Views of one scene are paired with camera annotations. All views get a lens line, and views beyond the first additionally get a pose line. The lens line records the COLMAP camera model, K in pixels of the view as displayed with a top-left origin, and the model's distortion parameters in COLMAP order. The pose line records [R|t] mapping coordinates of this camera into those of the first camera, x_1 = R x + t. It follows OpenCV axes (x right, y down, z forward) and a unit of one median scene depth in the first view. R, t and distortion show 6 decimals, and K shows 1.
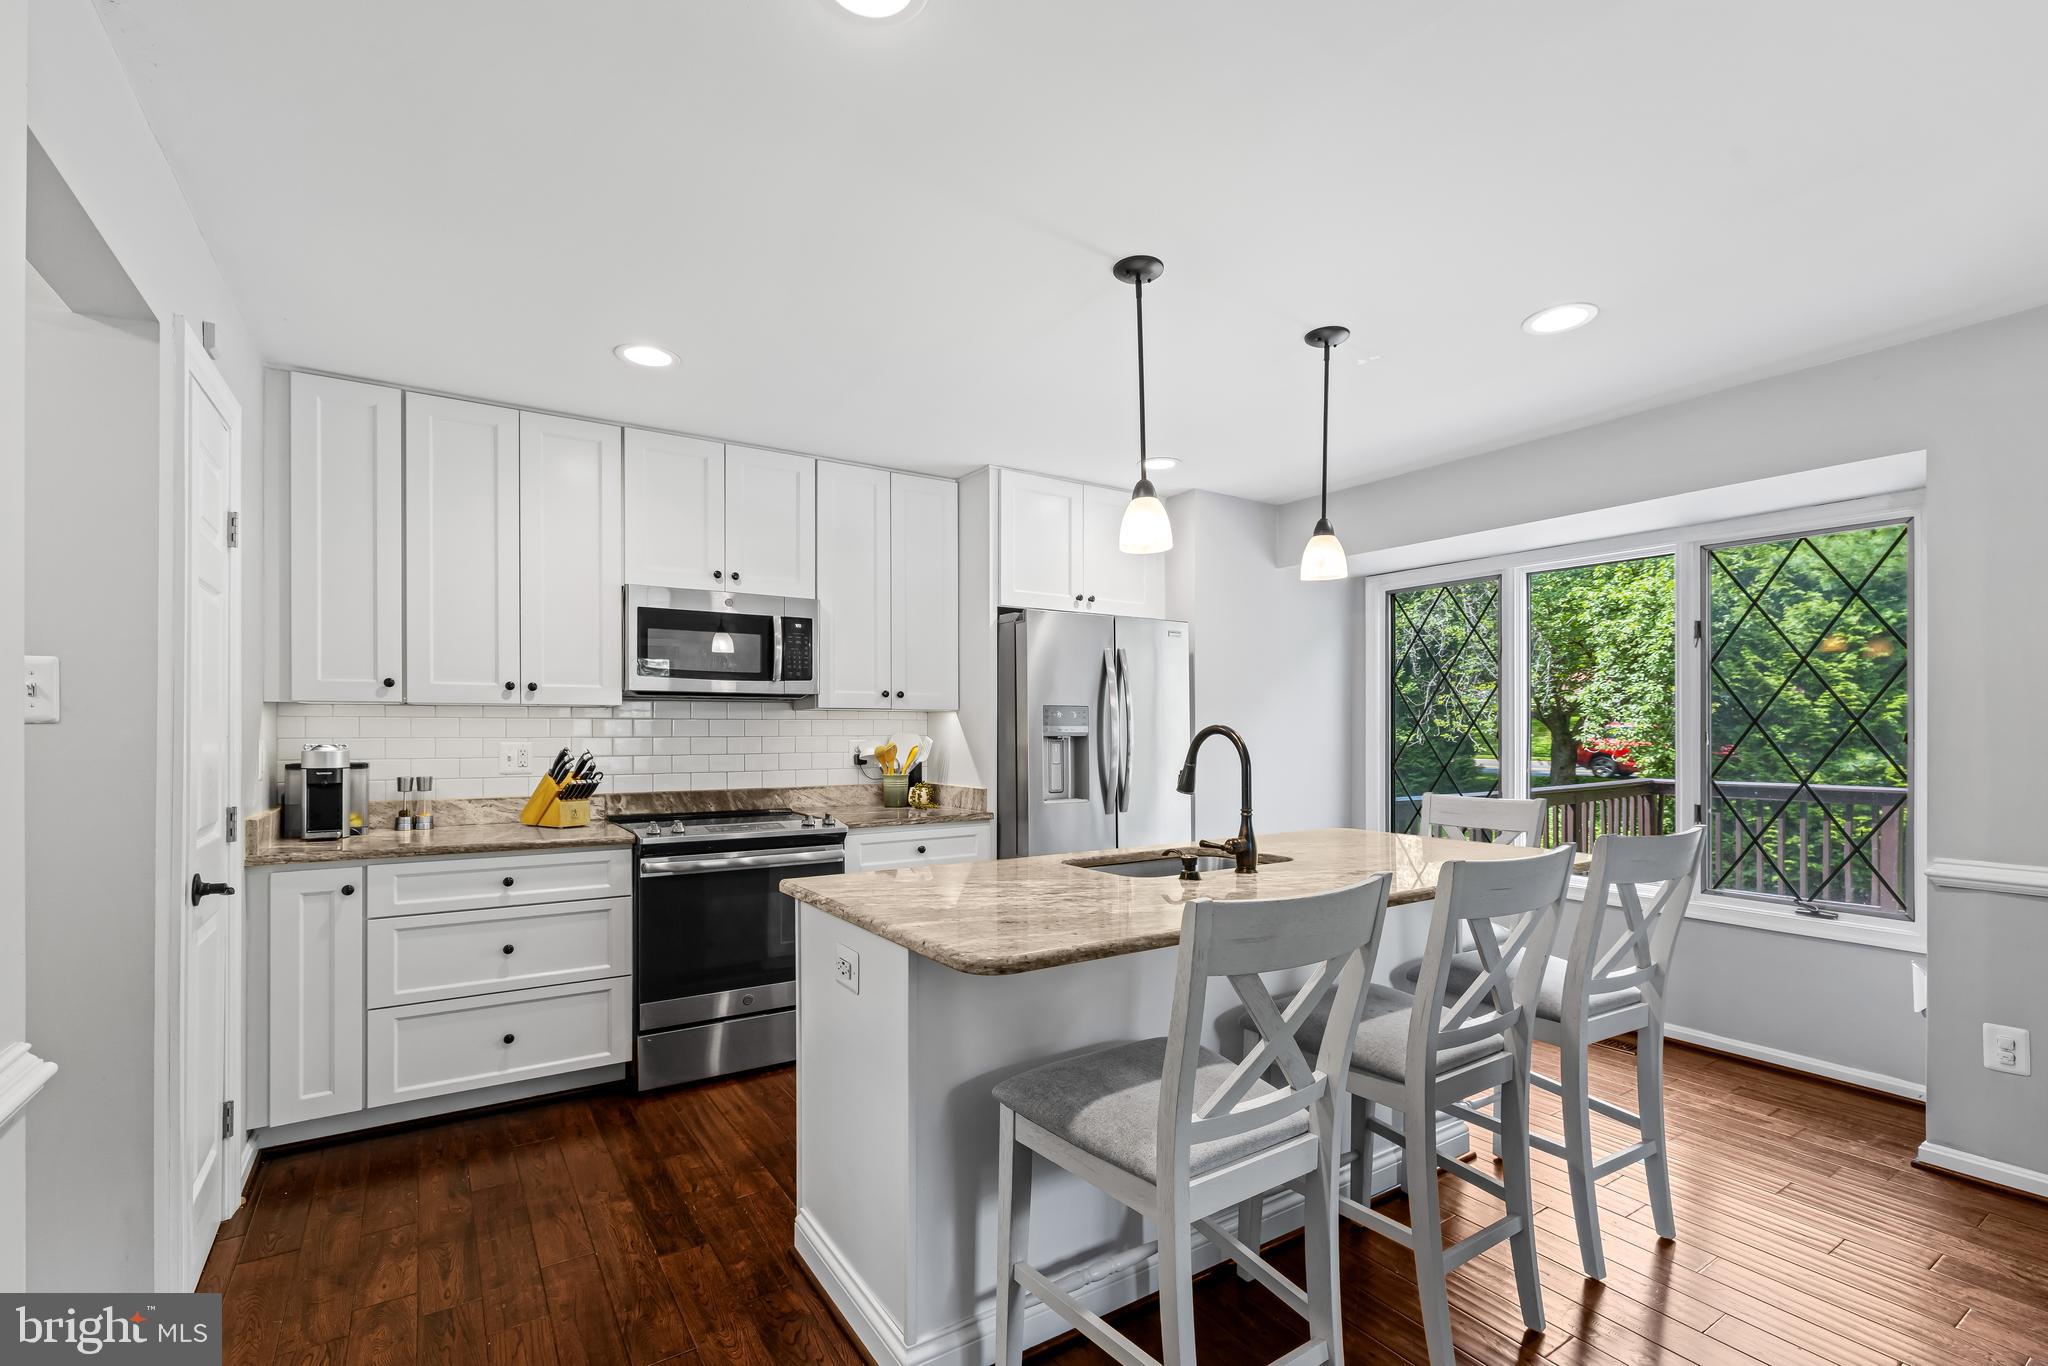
lens RADIAL K [[914.3, 0, 1032.9], [0, 914.3, 727.4], [0, 0, 1]] dist [-0.004111, 0.001887]
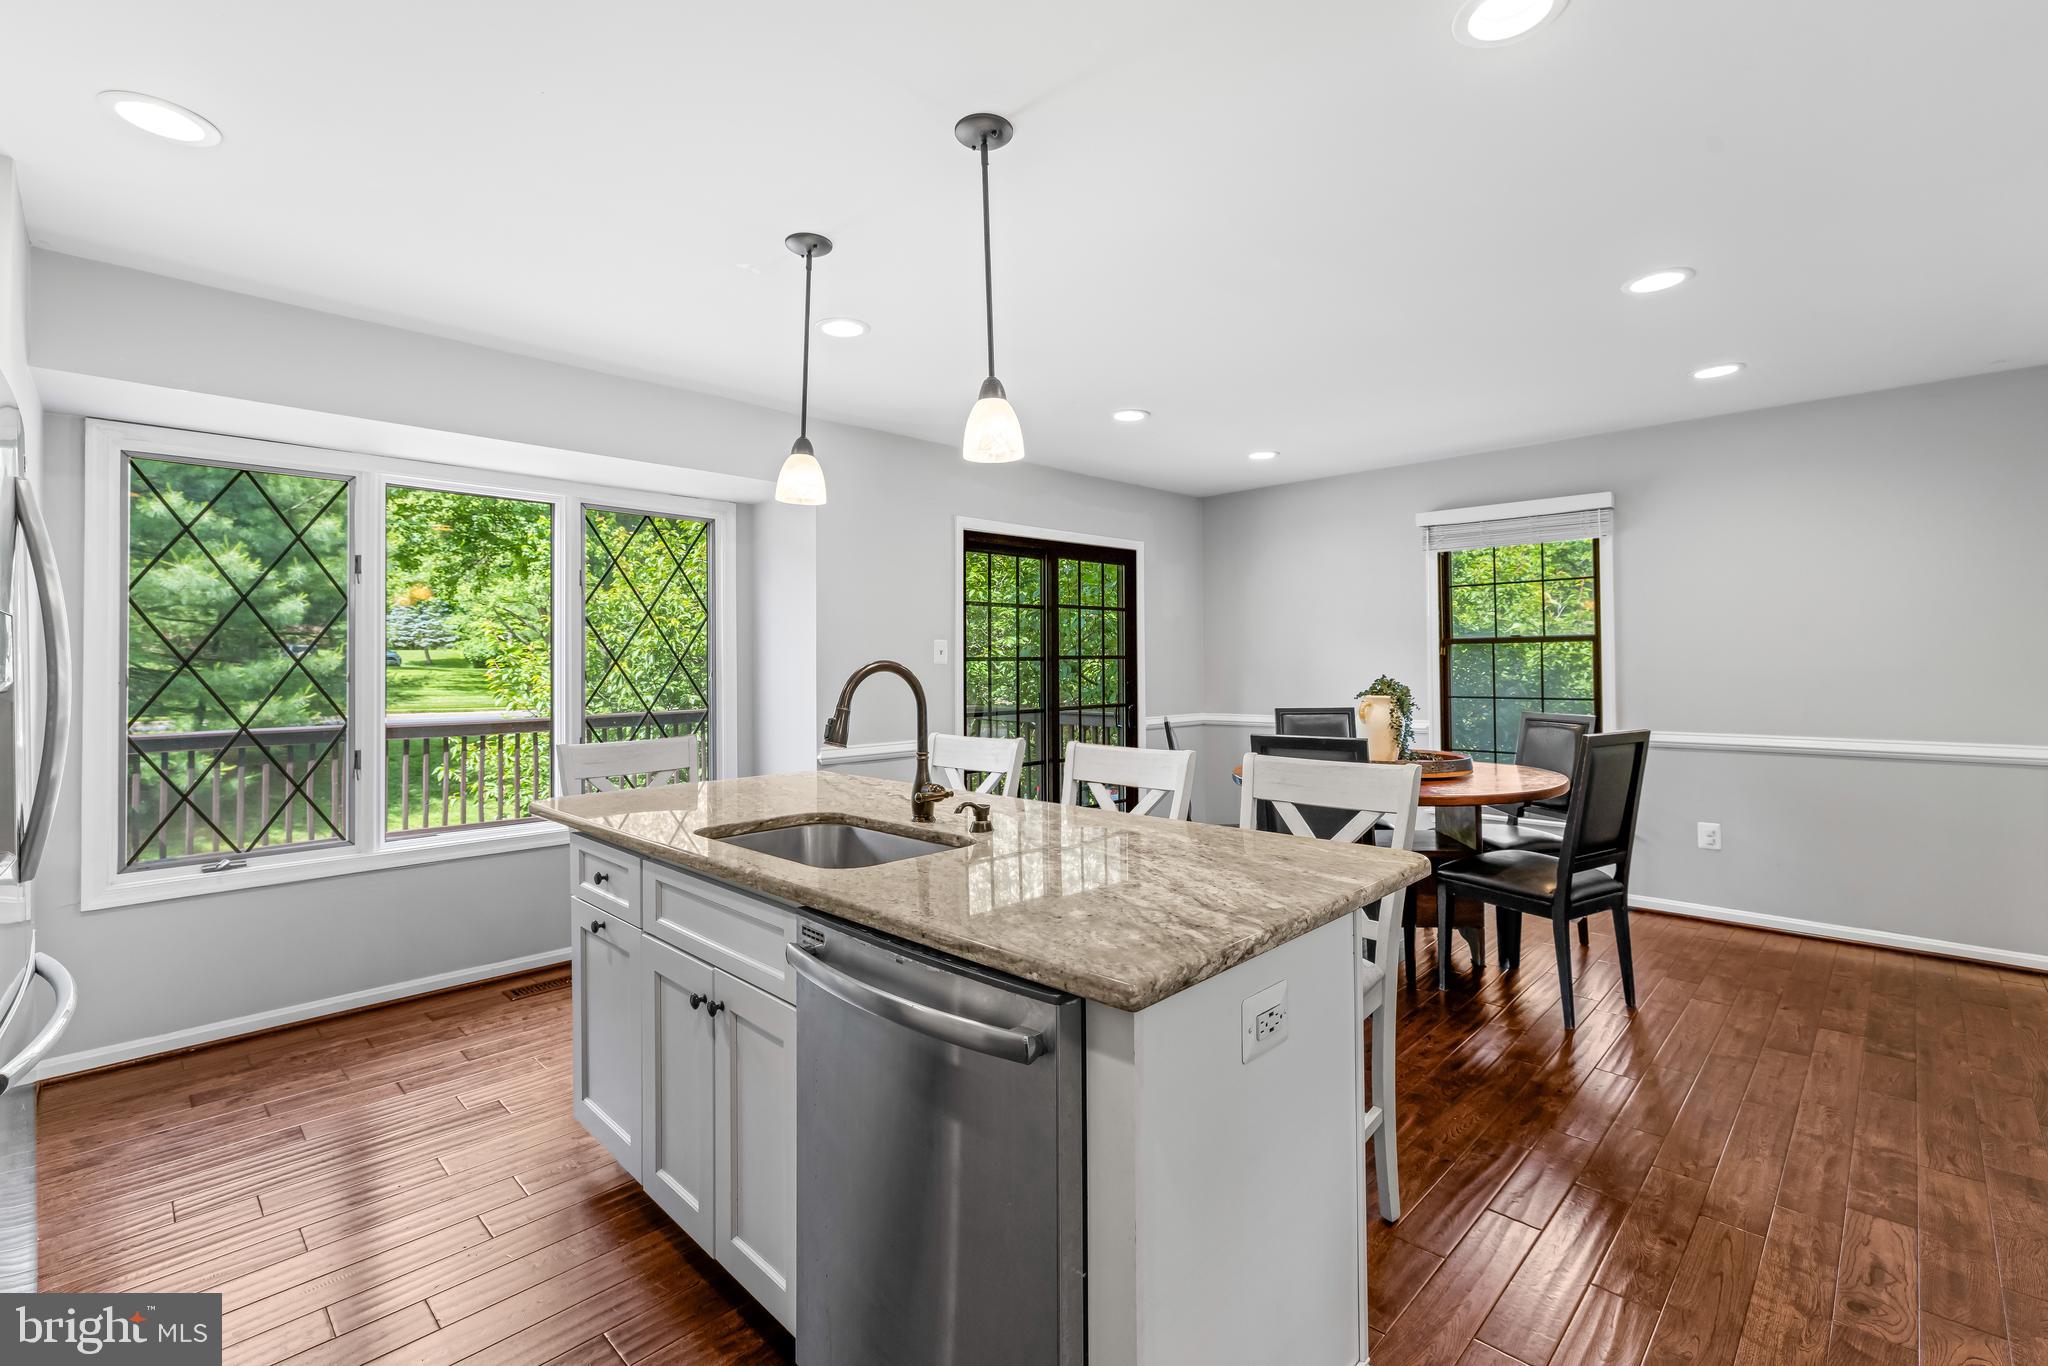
lens RADIAL K [[914.3, 0, 996.9], [0, 914.3, 639.7], [0, 0, 1]] dist [-0.004111, 0.001887]
pose [[-0.198278, 0.029221, 0.979710, -0.499028], [0.008321, 0.999570, -0.028129, 0.002545], [-0.980111, 0.002575, -0.198436, 0.813862]]
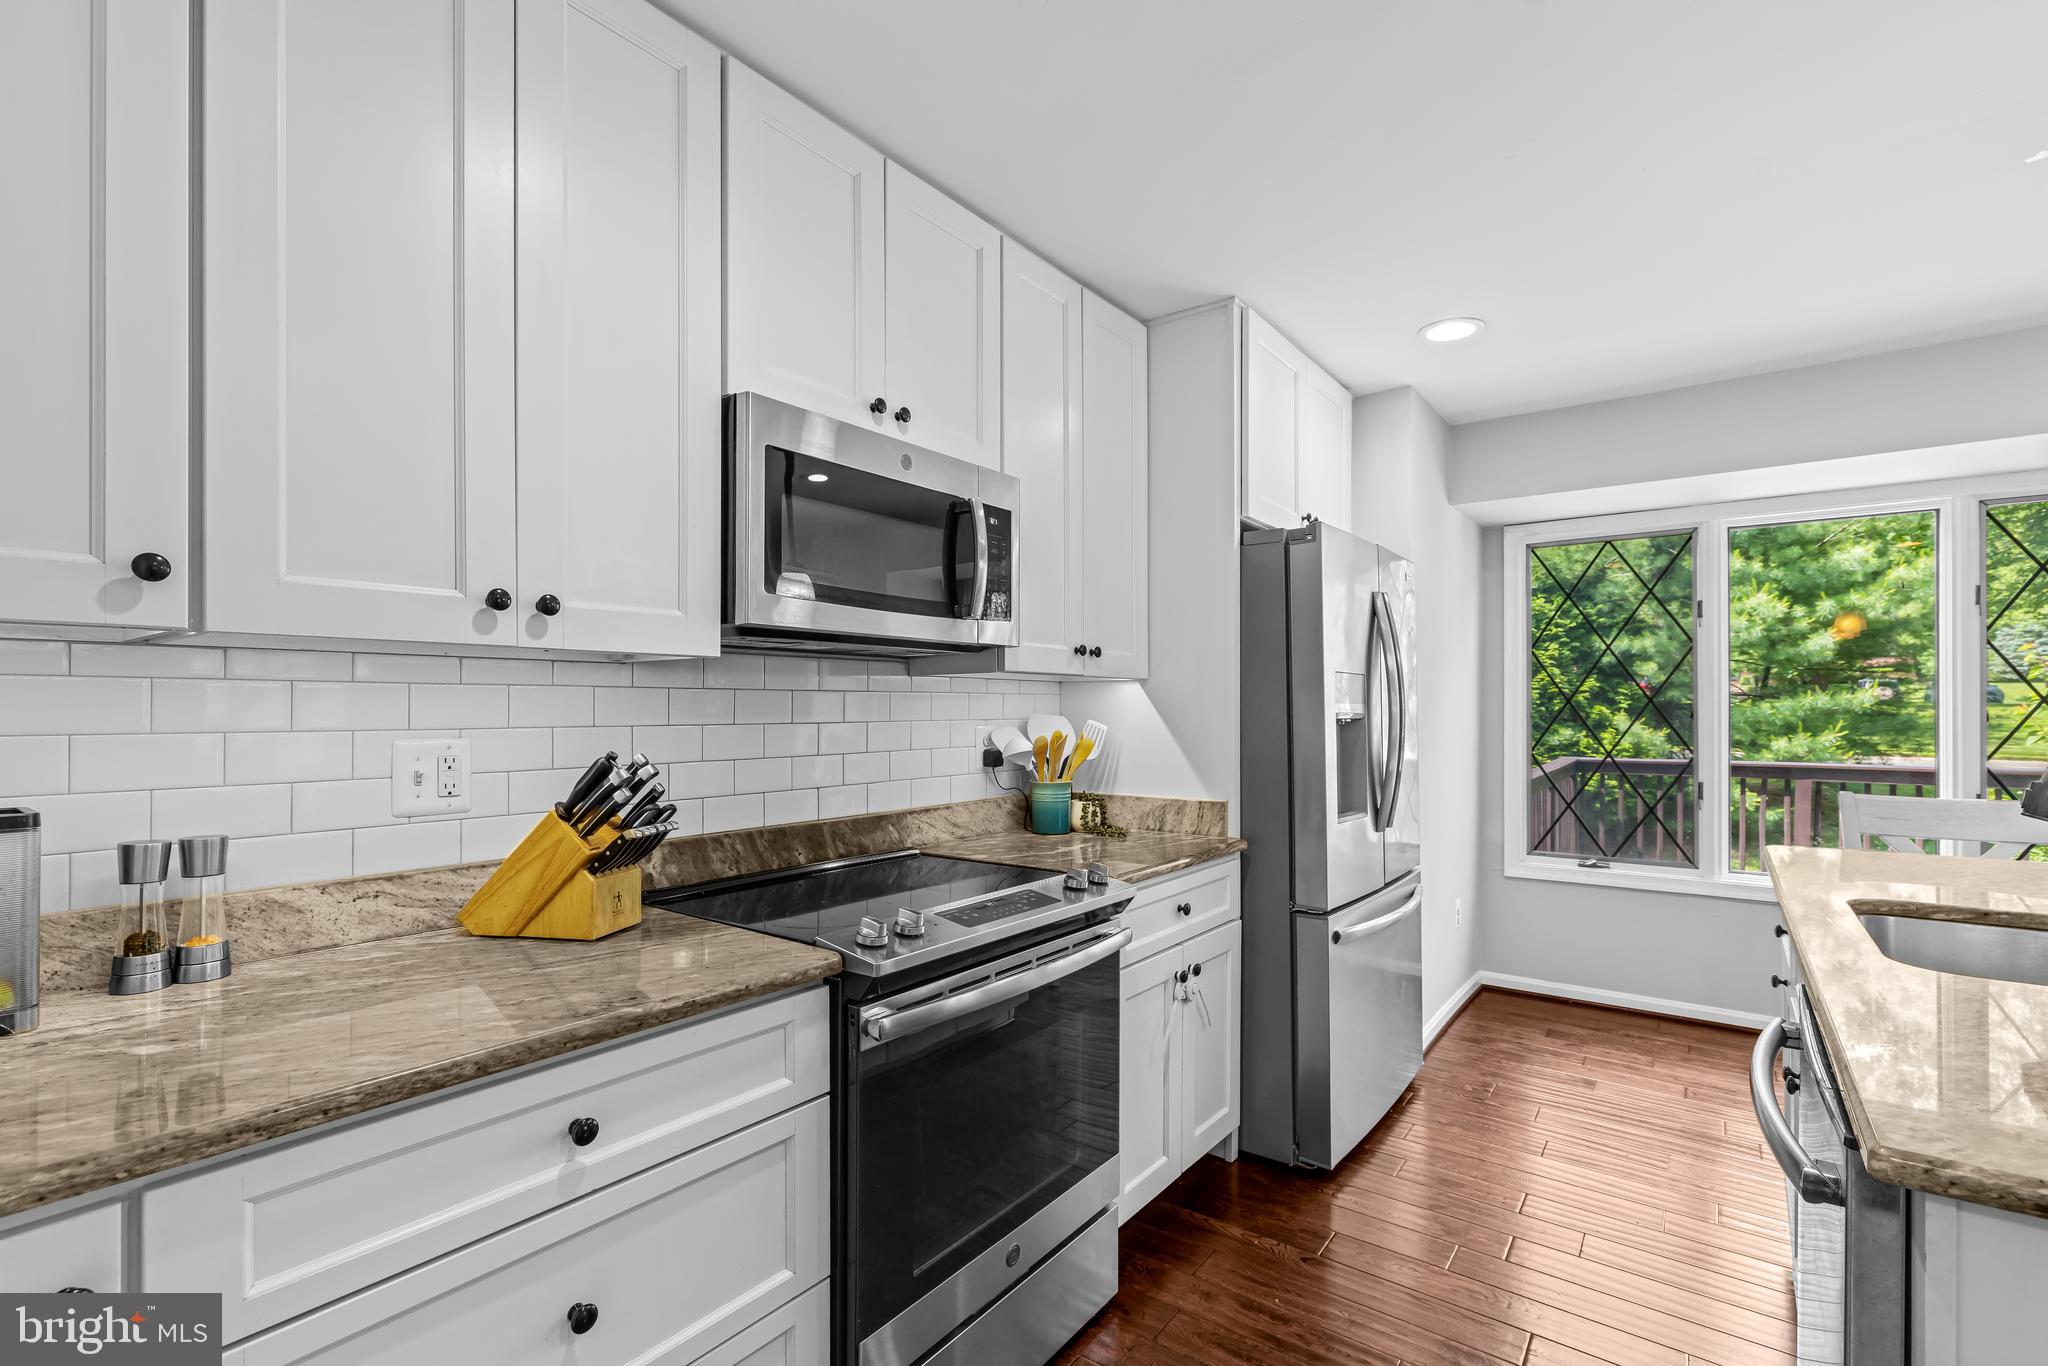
lens RADIAL K [[914.3, 0, 1043.0], [0, 914.3, 701.1], [0, 0, 1]] dist [-0.004111, 0.001887]
pose [[0.941551, 0.002592, 0.336861, -0.470278], [-0.000645, 0.999982, -0.005892, 0.000673], [-0.336870, 0.005330, 0.941536, 0.534656]]
